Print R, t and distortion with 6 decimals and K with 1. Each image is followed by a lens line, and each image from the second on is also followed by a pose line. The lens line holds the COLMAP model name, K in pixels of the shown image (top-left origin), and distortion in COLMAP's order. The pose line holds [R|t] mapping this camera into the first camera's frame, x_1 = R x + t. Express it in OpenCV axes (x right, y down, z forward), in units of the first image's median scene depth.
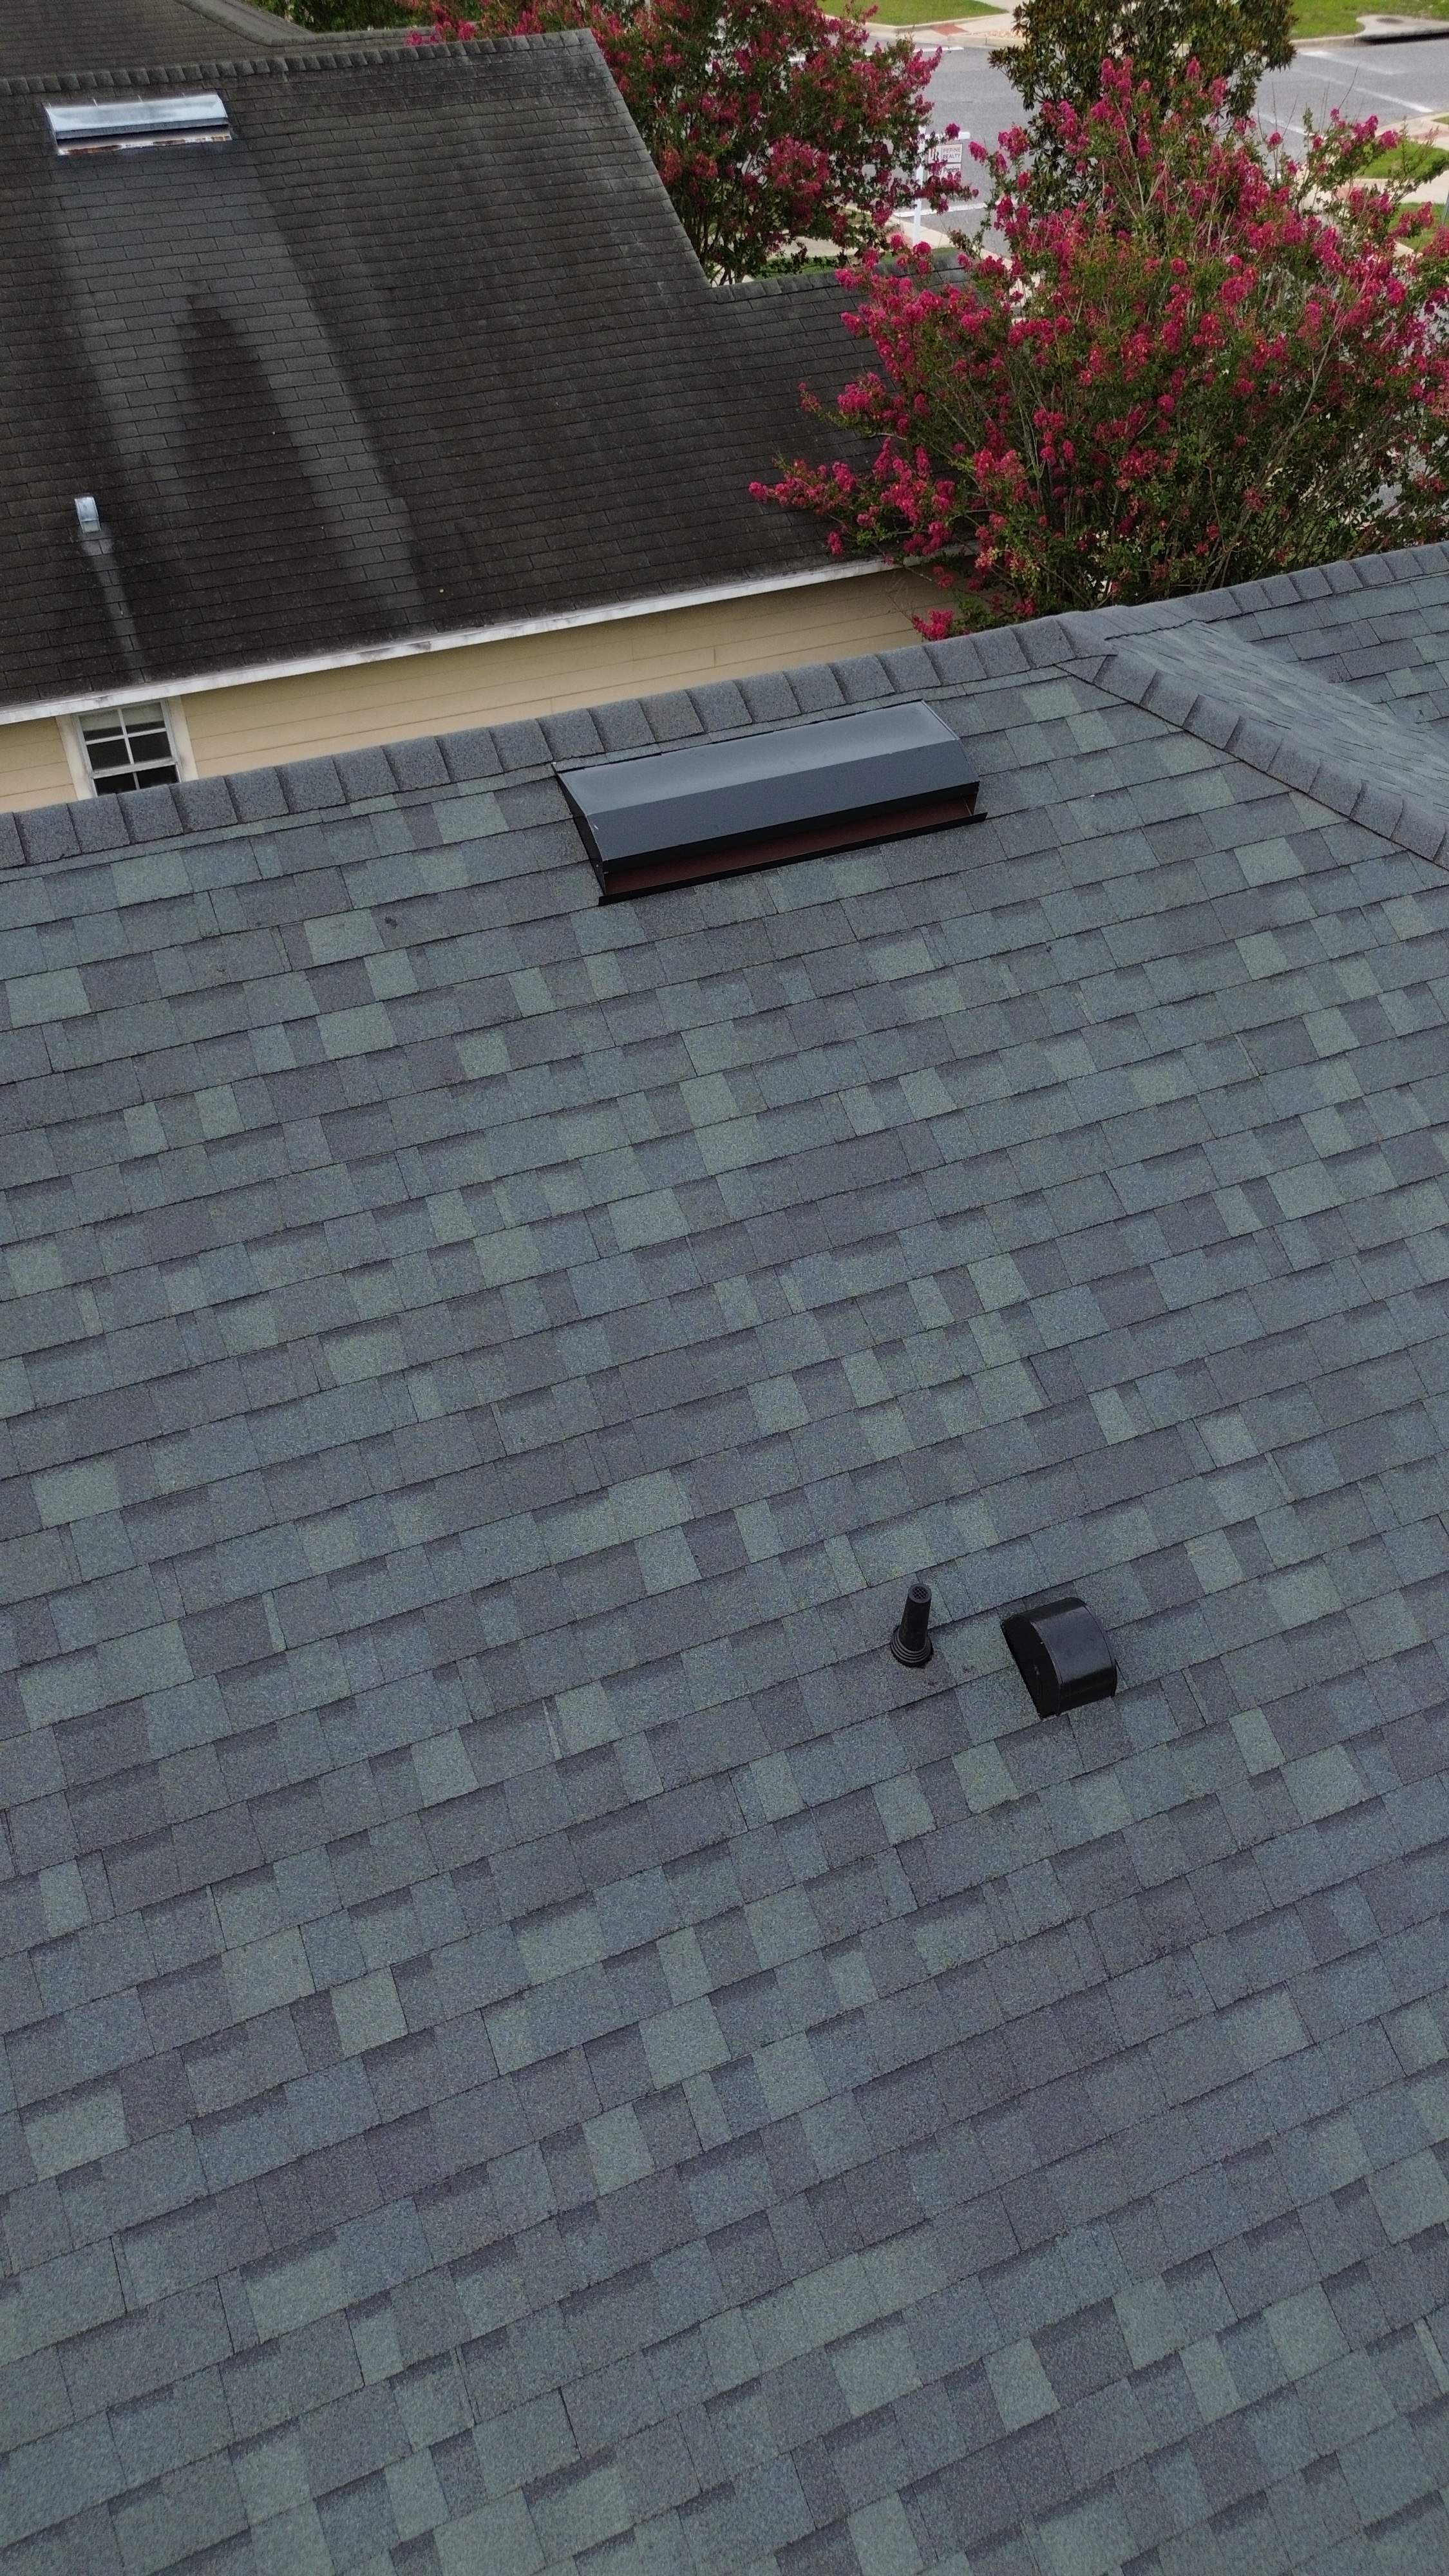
lens RADIAL K [[1839.6, 0, 723.1], [0, 1839.6, 1268.6], [0, 0, 1]] dist [0.068437, -0.060373]
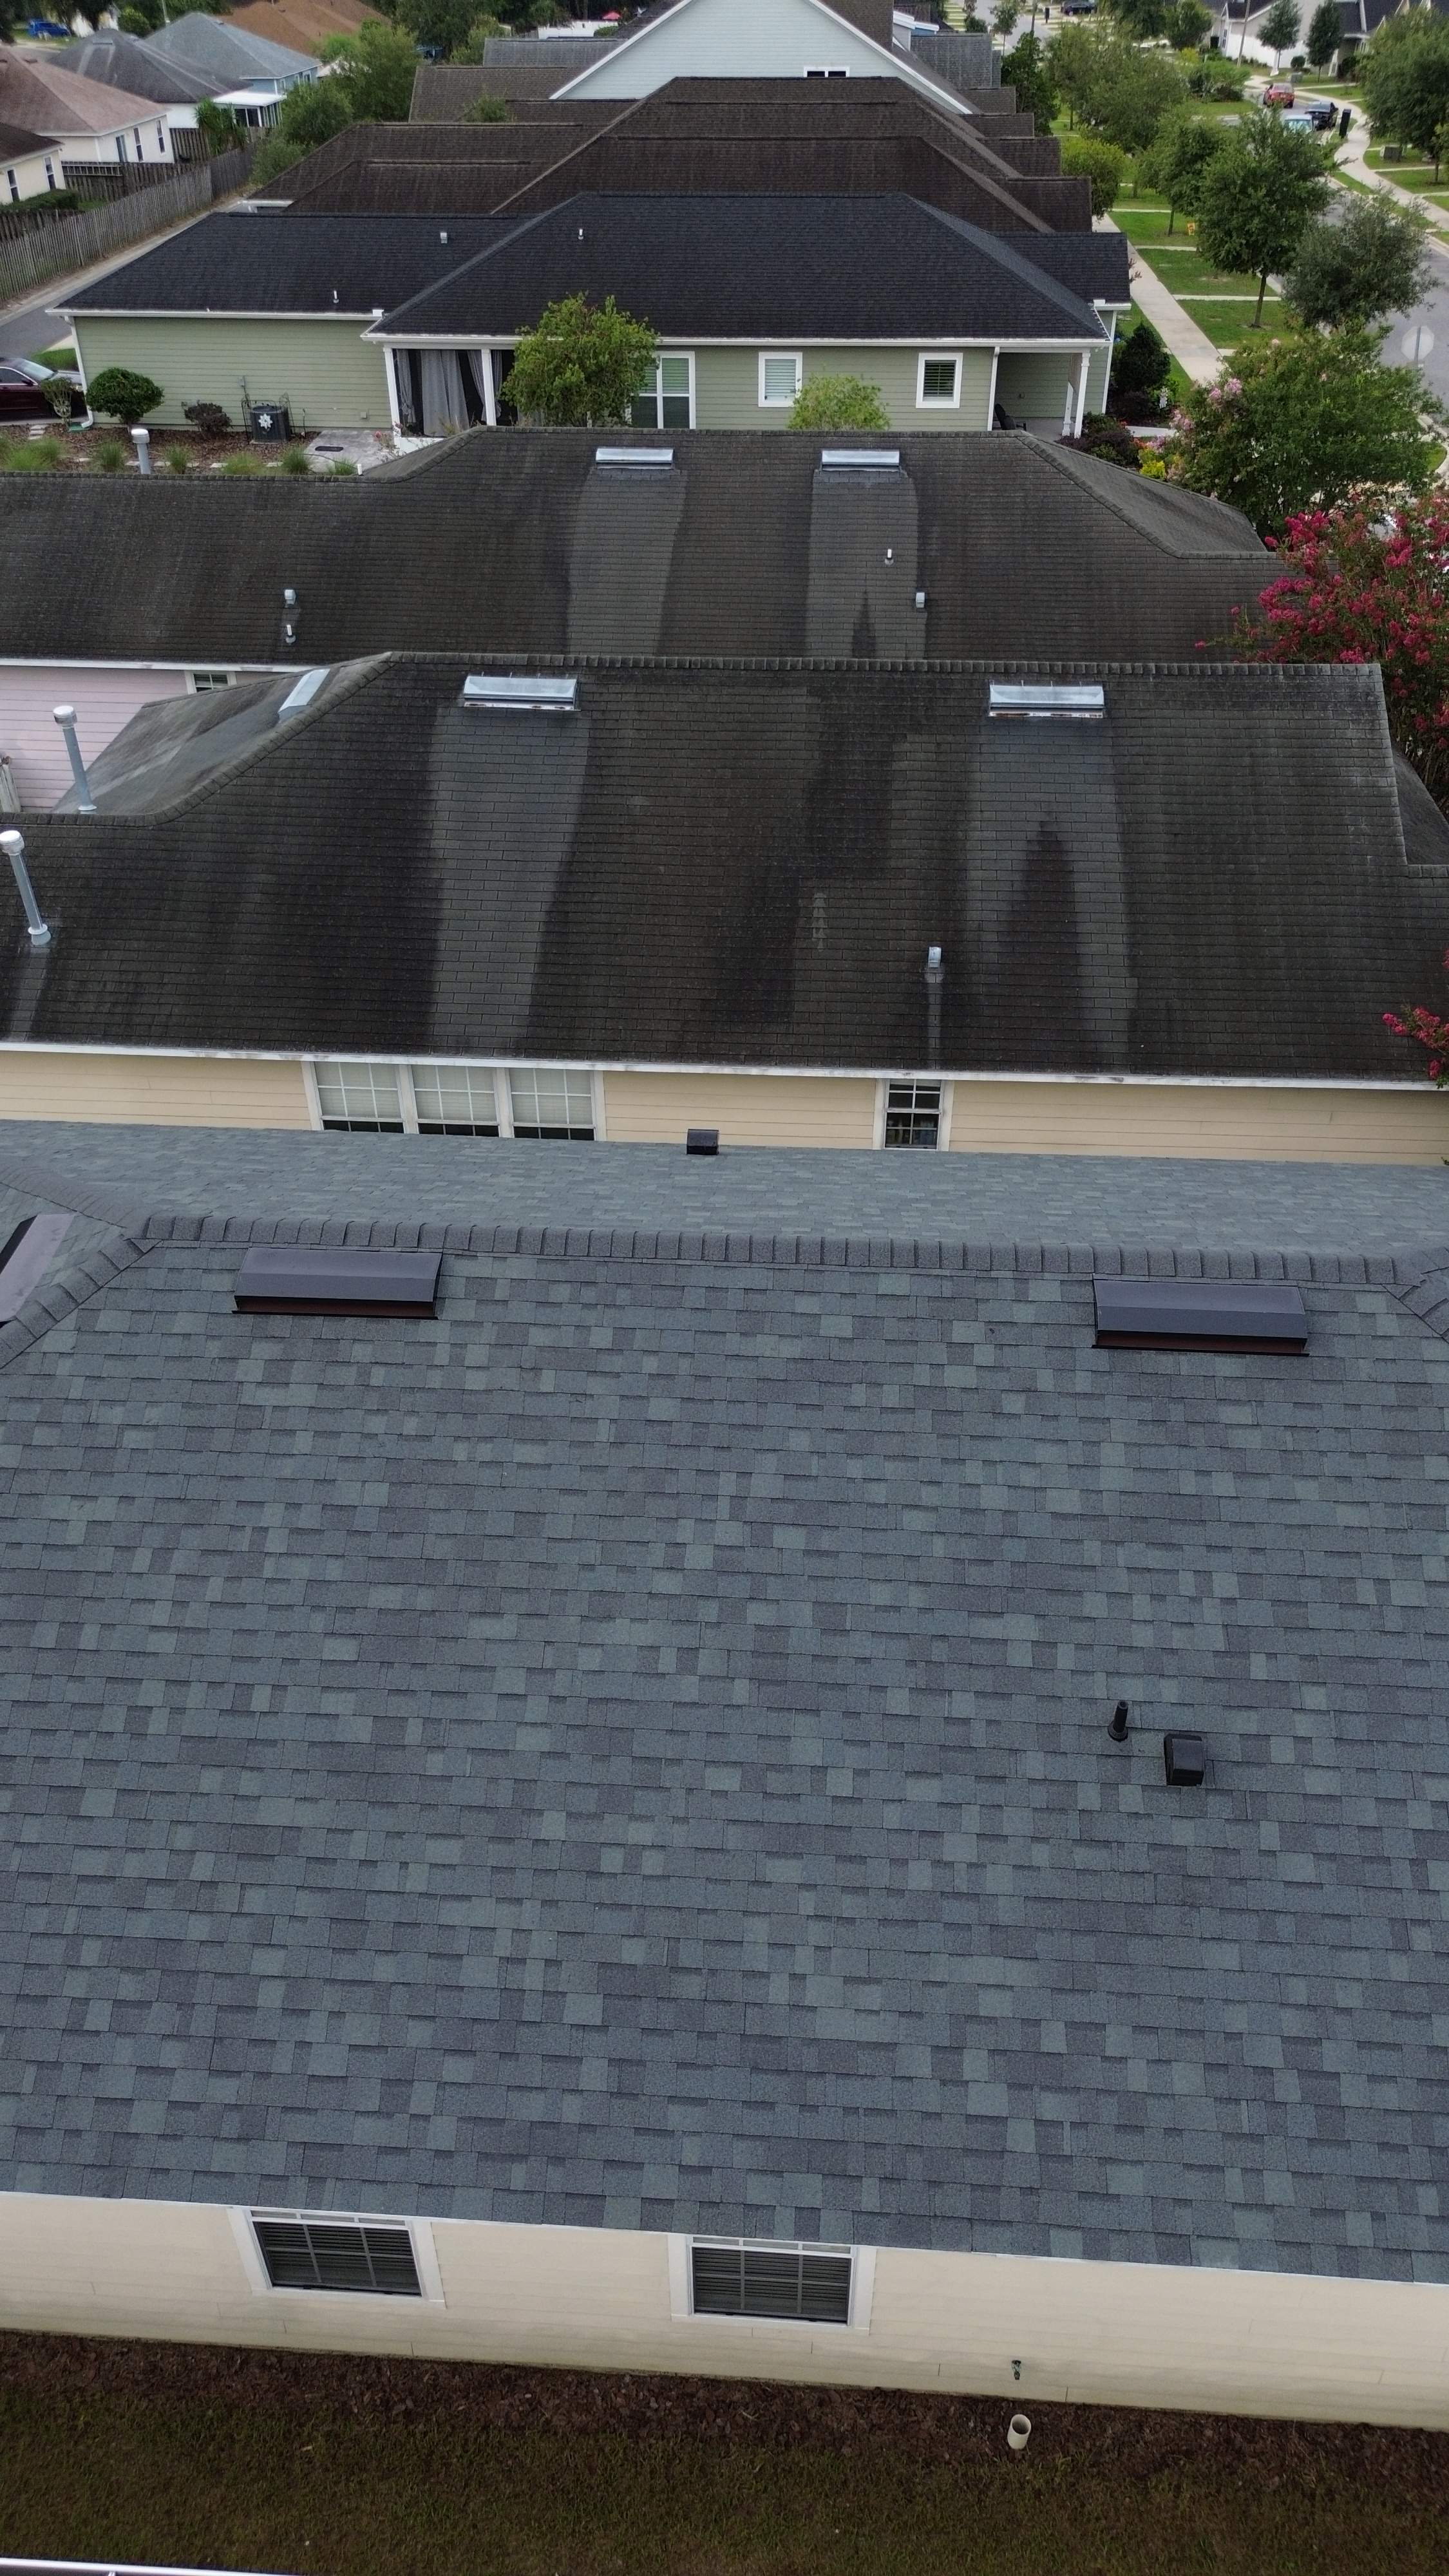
lens RADIAL K [[1839.6, 0, 718.5], [0, 1839.6, 1274.0], [0, 0, 1]] dist [0.068437, -0.060373]
pose [[0.897241, 0.265232, -0.353003, 0.295445], [-0.297978, 0.953700, -0.040811, -0.074055], [0.325835, 0.141804, 0.934732, -1.205245]]
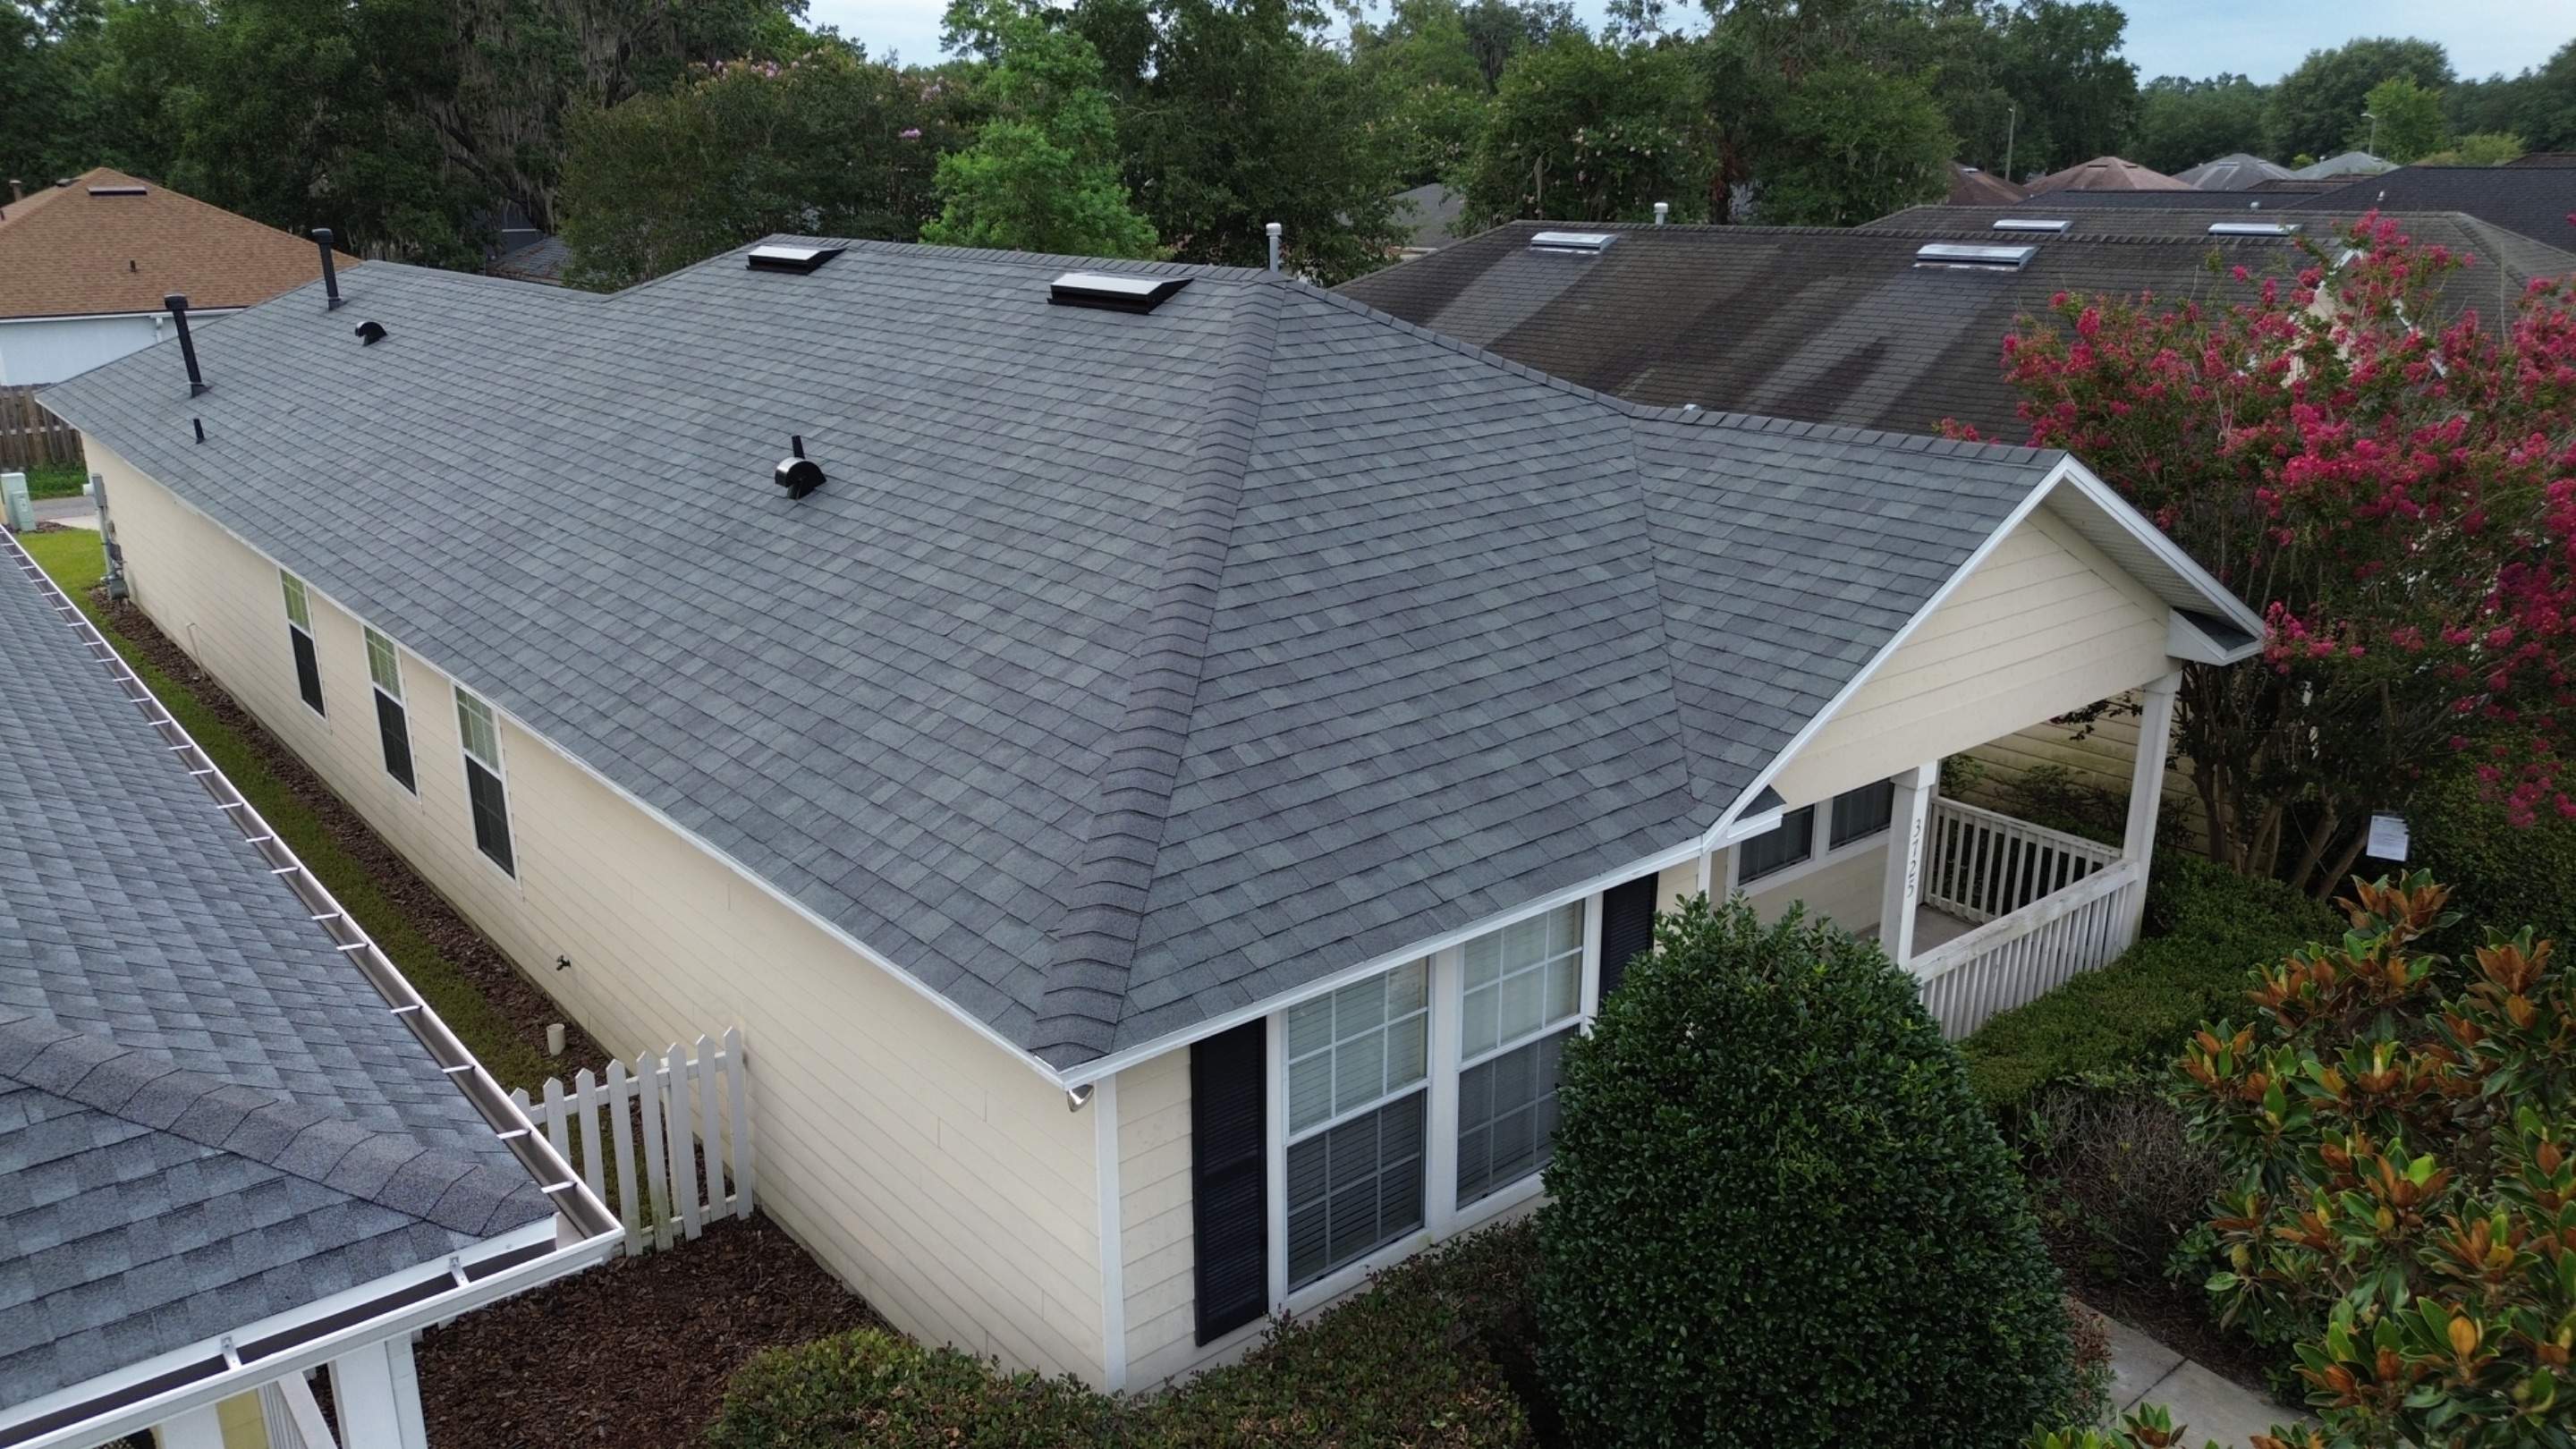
lens RADIAL K [[1855.7, 0, 1278.9], [0, 1855.7, 699.3], [0, 0, 1]] dist [0.078231, -0.059906]
pose [[0.289457, 0.273567, -0.917266, 2.810780], [-0.639463, 0.768335, 0.027358, -0.057779], [0.712251, 0.578639, 0.397336, 0.586733]]
